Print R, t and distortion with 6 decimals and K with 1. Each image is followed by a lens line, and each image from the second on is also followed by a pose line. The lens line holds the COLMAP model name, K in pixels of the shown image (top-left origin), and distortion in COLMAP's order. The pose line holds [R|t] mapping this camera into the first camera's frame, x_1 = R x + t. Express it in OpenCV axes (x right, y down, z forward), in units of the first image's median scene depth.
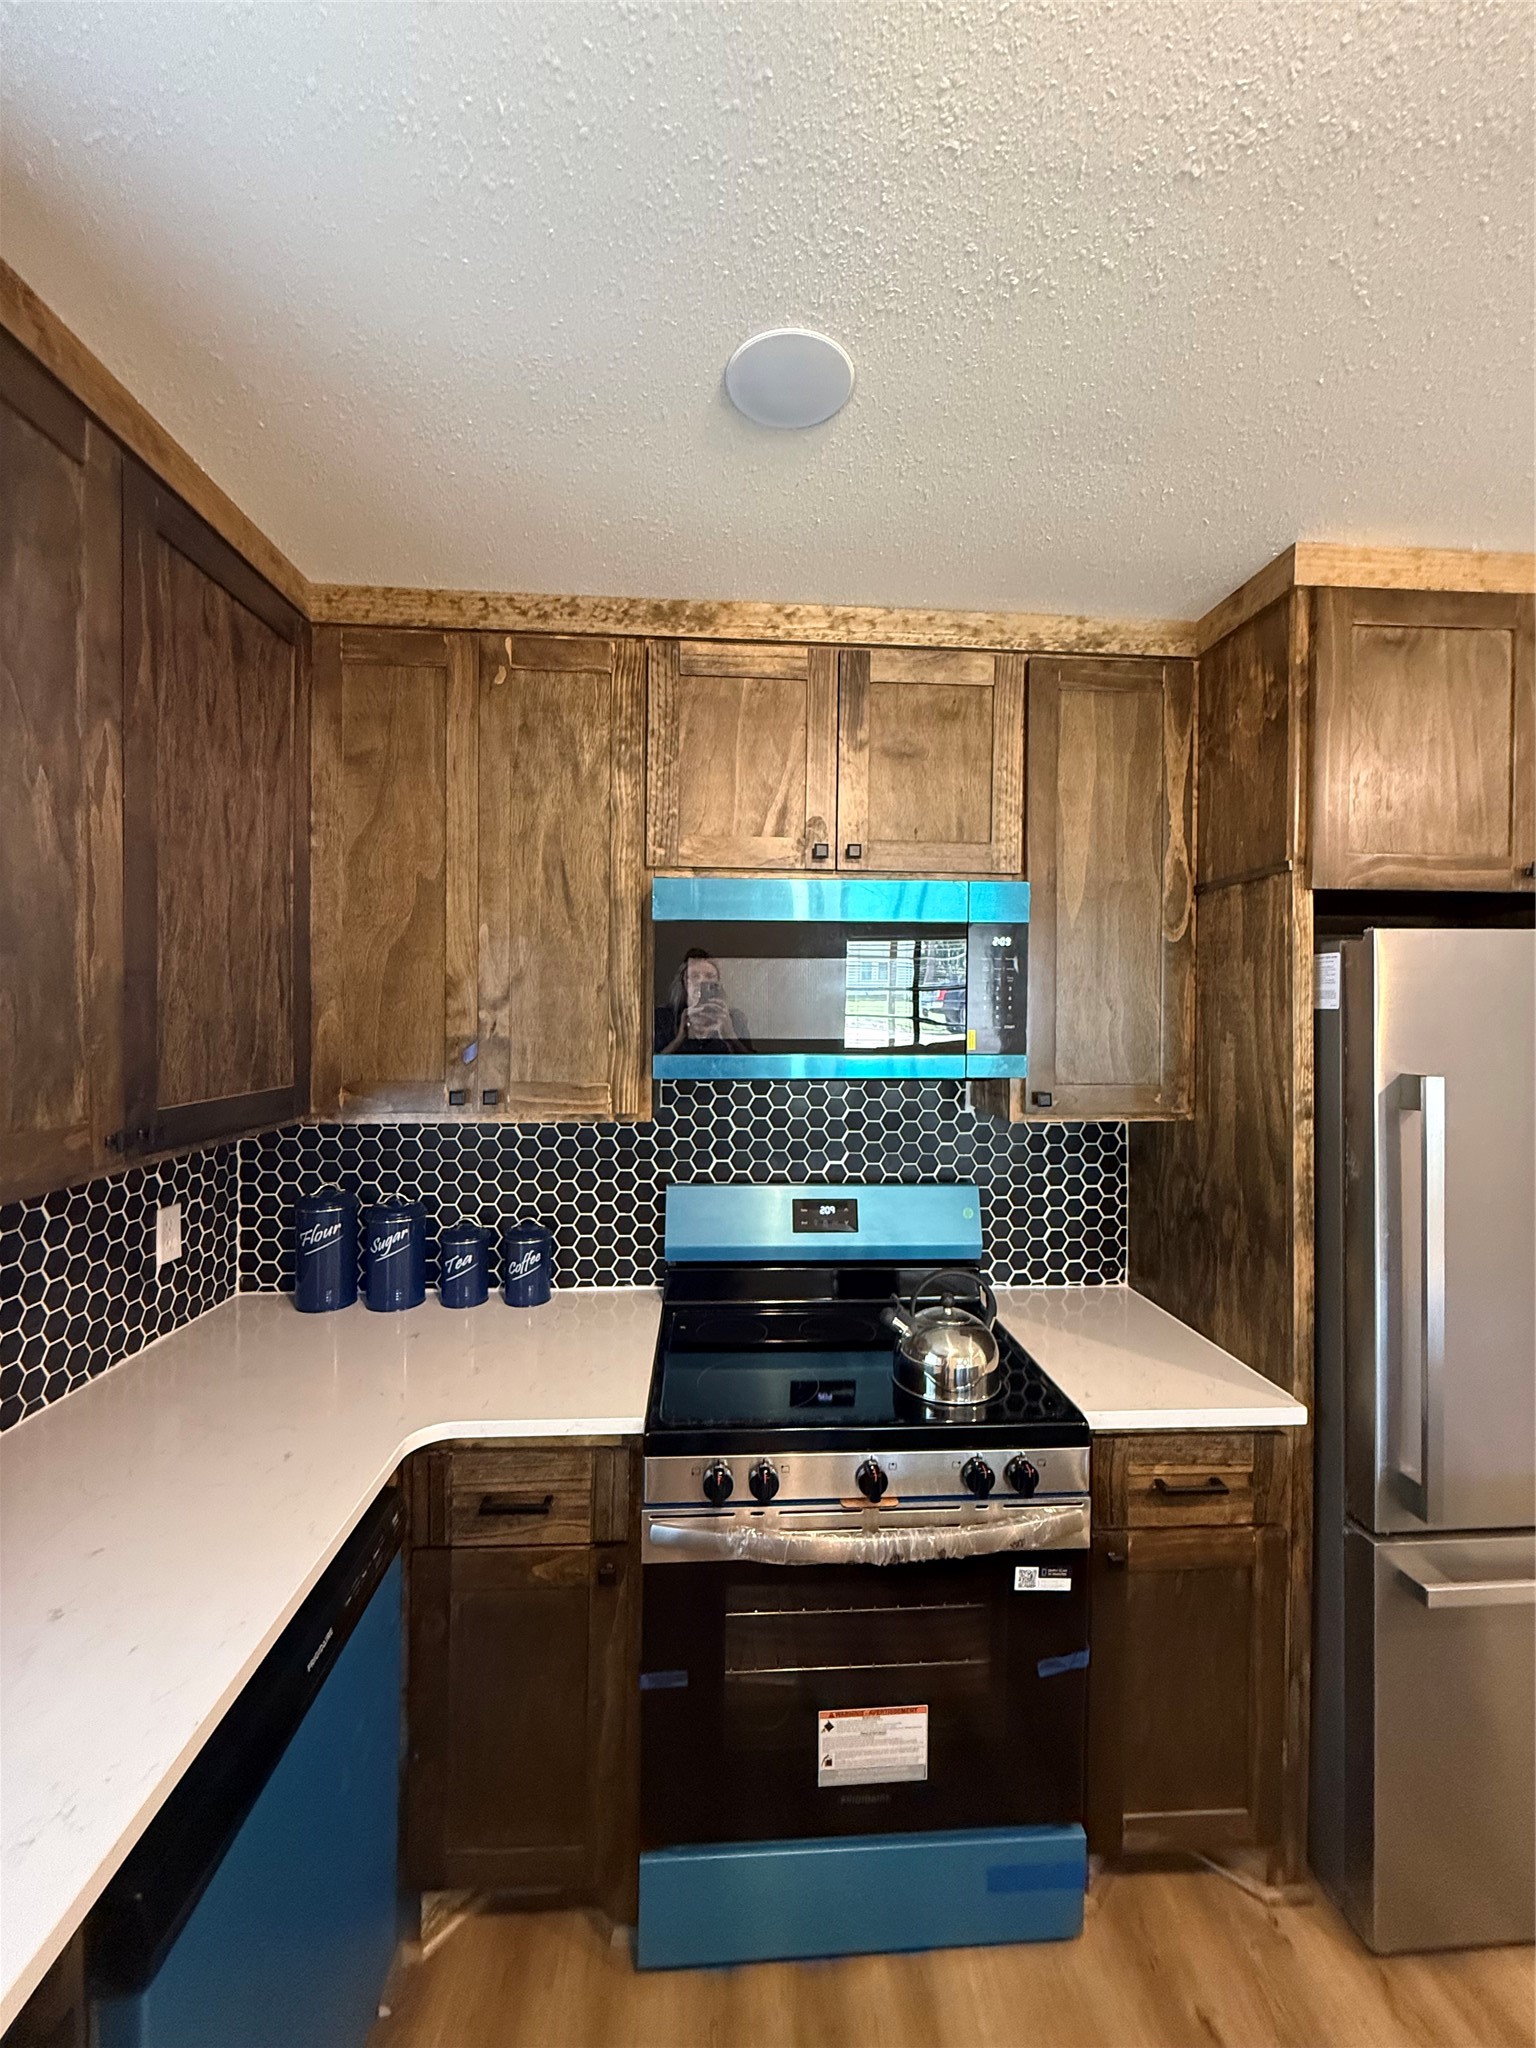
lens RADIAL K [[816.1, 0, 768.3], [0, 816.1, 1021.3], [0, 0, 1]] dist [0.000041, -0.001311]
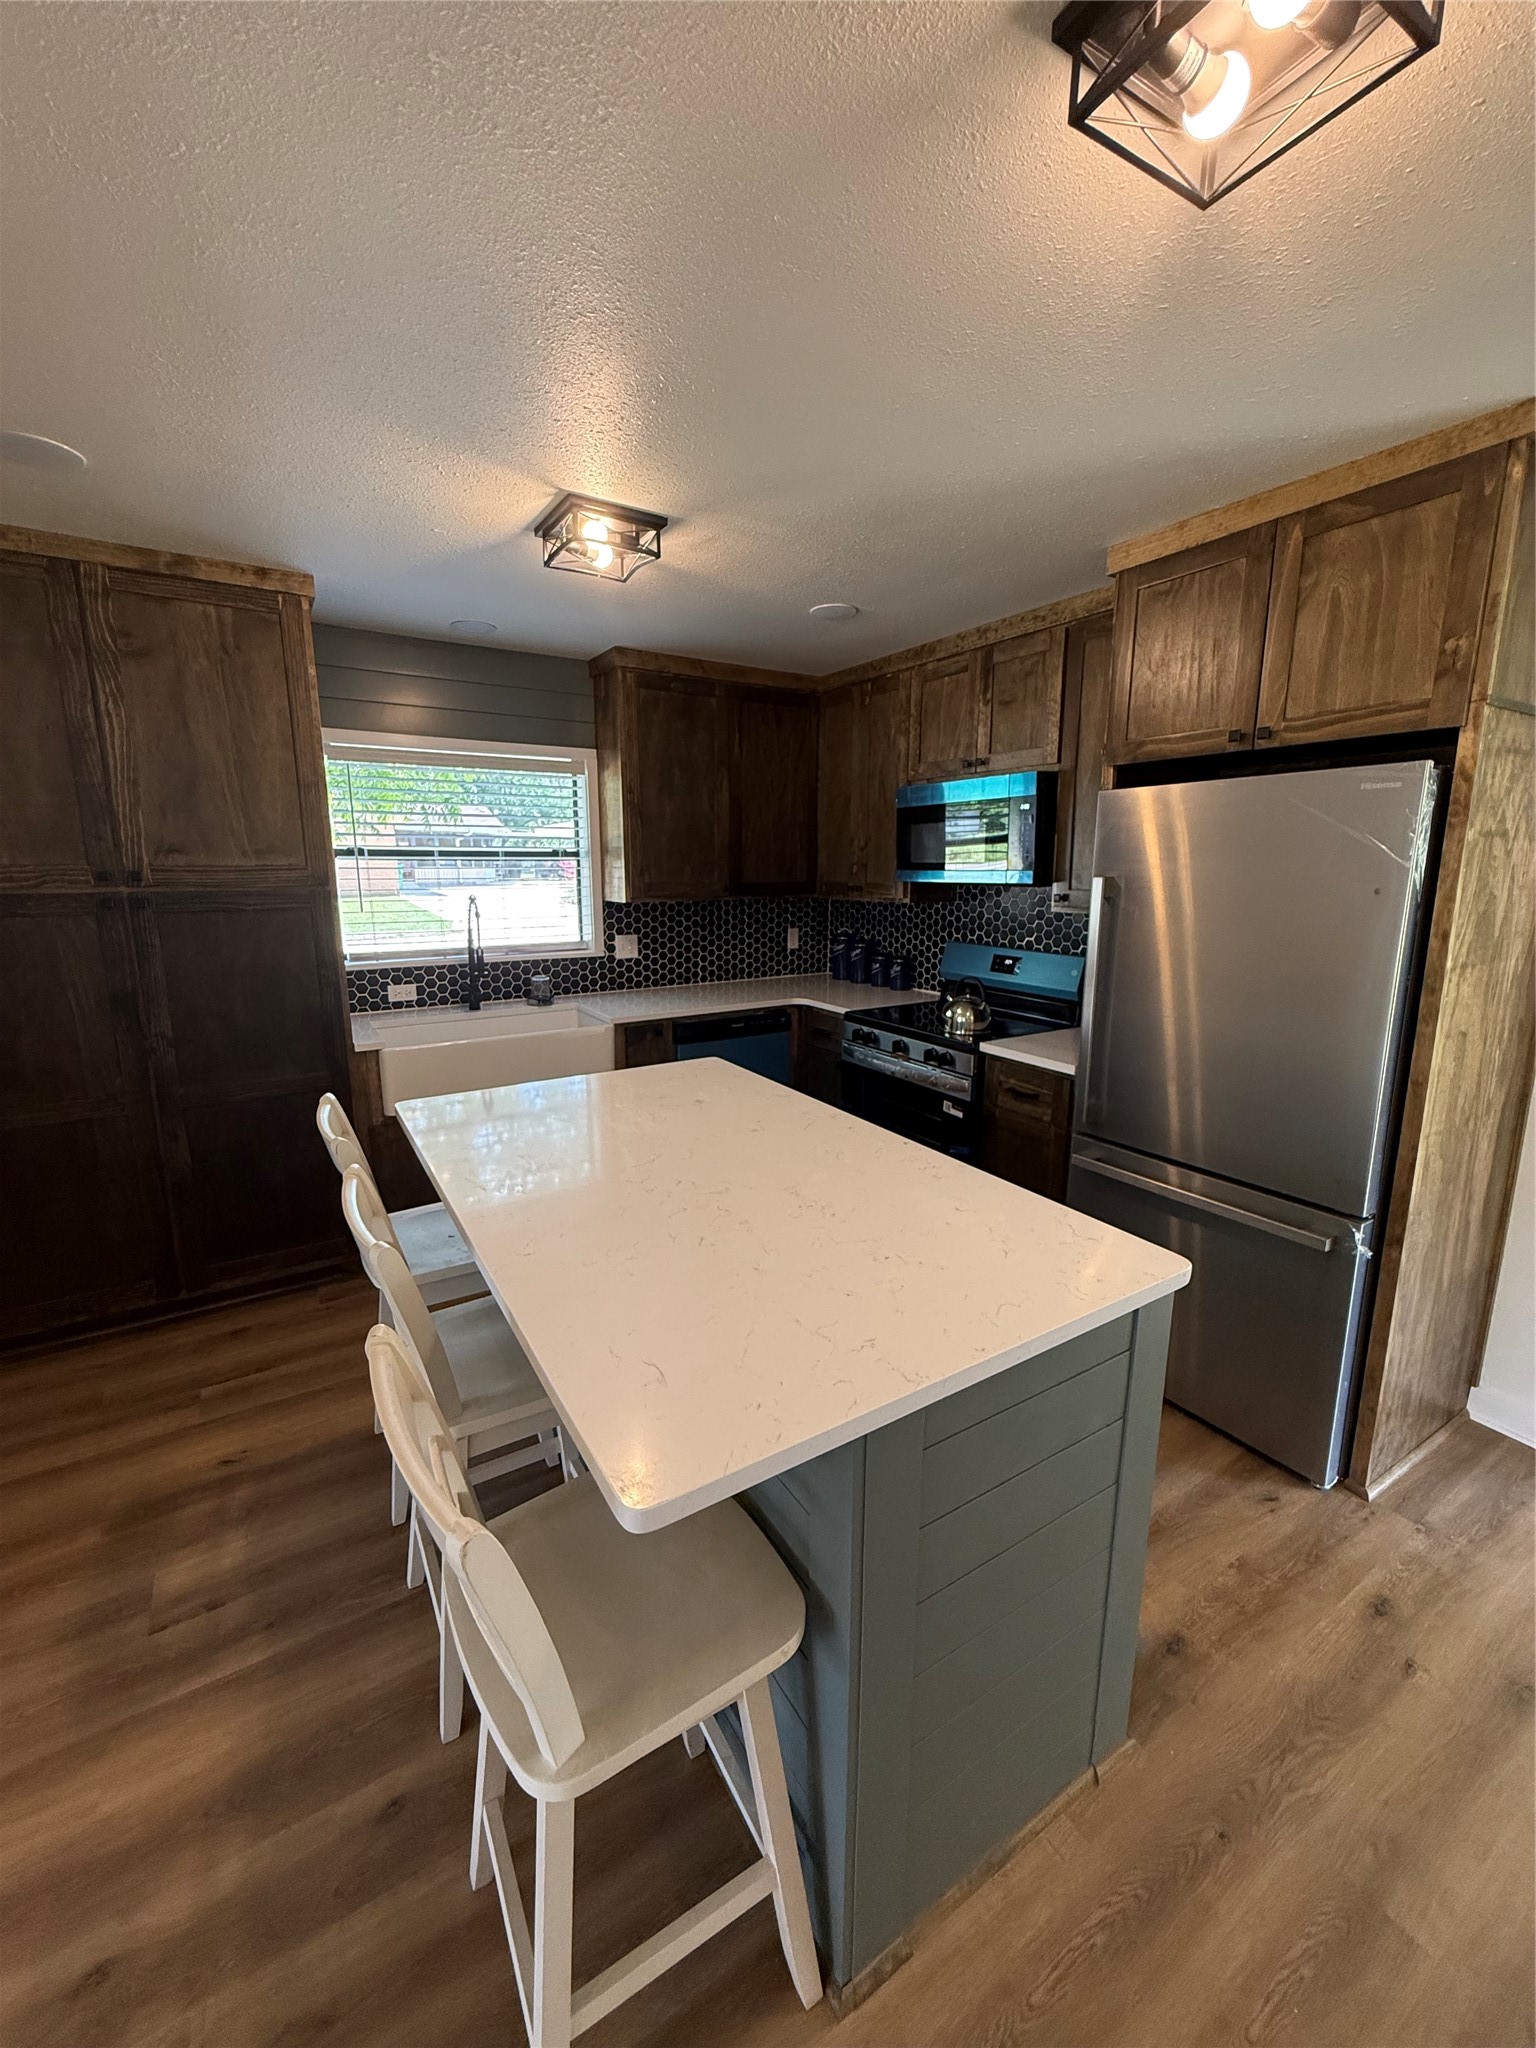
lens RADIAL K [[816.1, 0, 759.5], [0, 816.1, 1021.7], [0, 0, 1]] dist [0.000041, -0.001311]
pose [[0.473149, 0.160400, -0.866257, 1.585507], [-0.010385, 0.984233, 0.176572, 0.055859], [0.880921, -0.074549, 0.467355, -0.379593]]
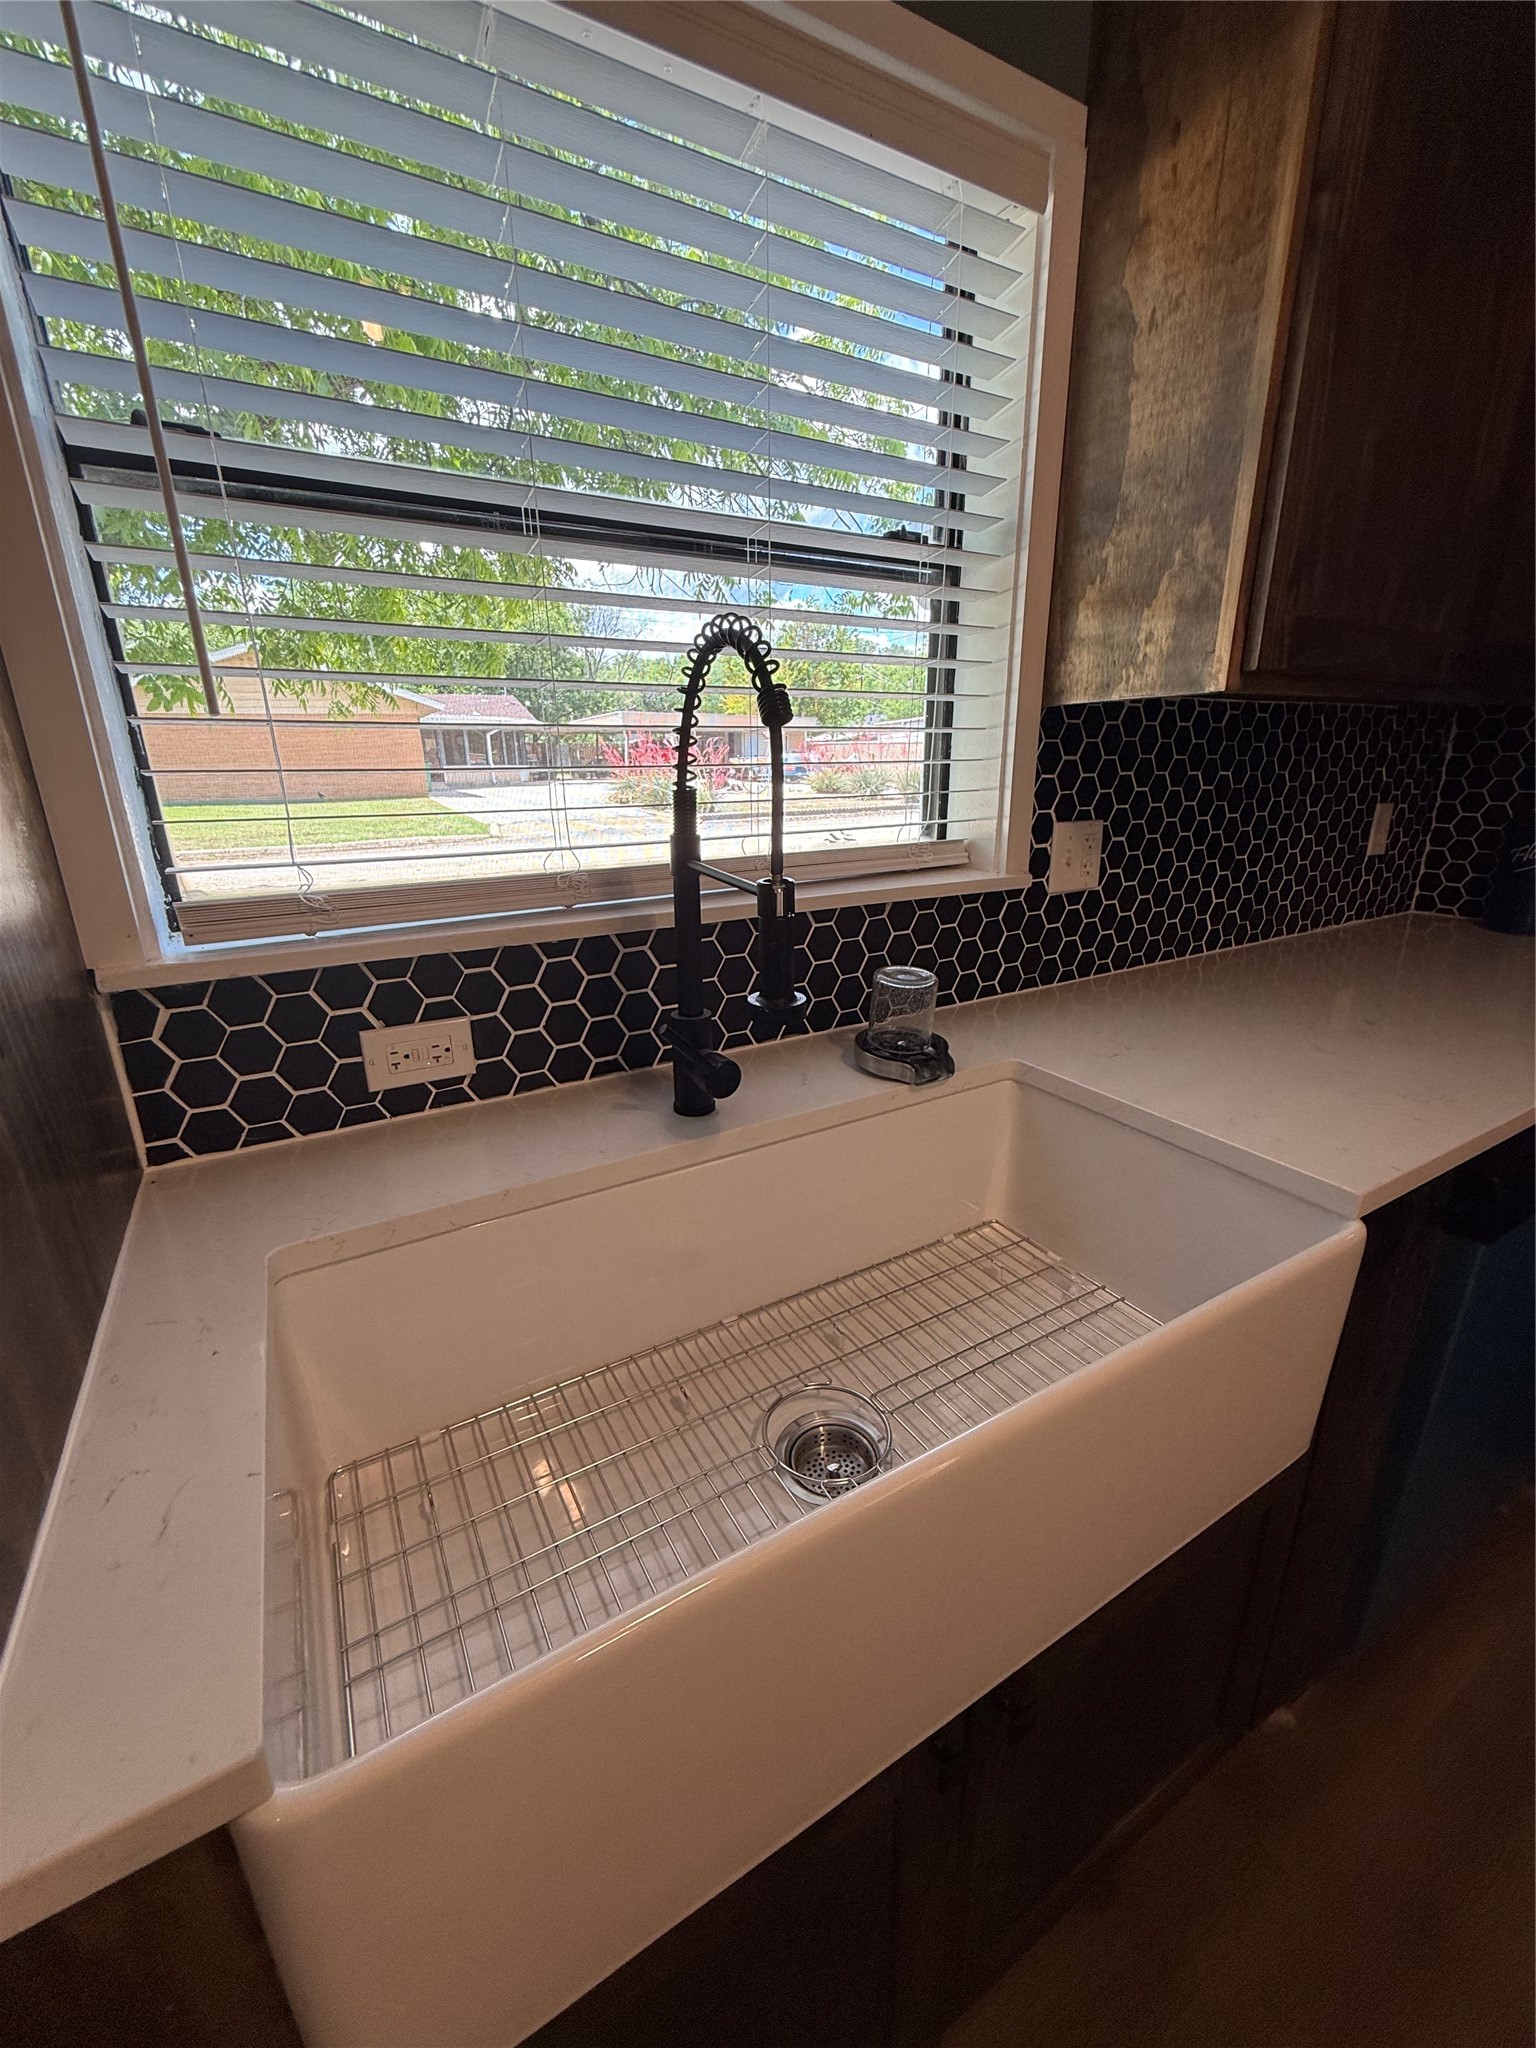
lens RADIAL K [[816.1, 0, 765.1], [0, 816.1, 1025.9], [0, 0, 1]] dist [0.000041, -0.001311]
pose [[0.446362, 0.257258, -0.857076, -0.101528], [0.006681, 0.956800, 0.290671, 0.188666], [0.894828, -0.135471, 0.425360, -0.226916]]
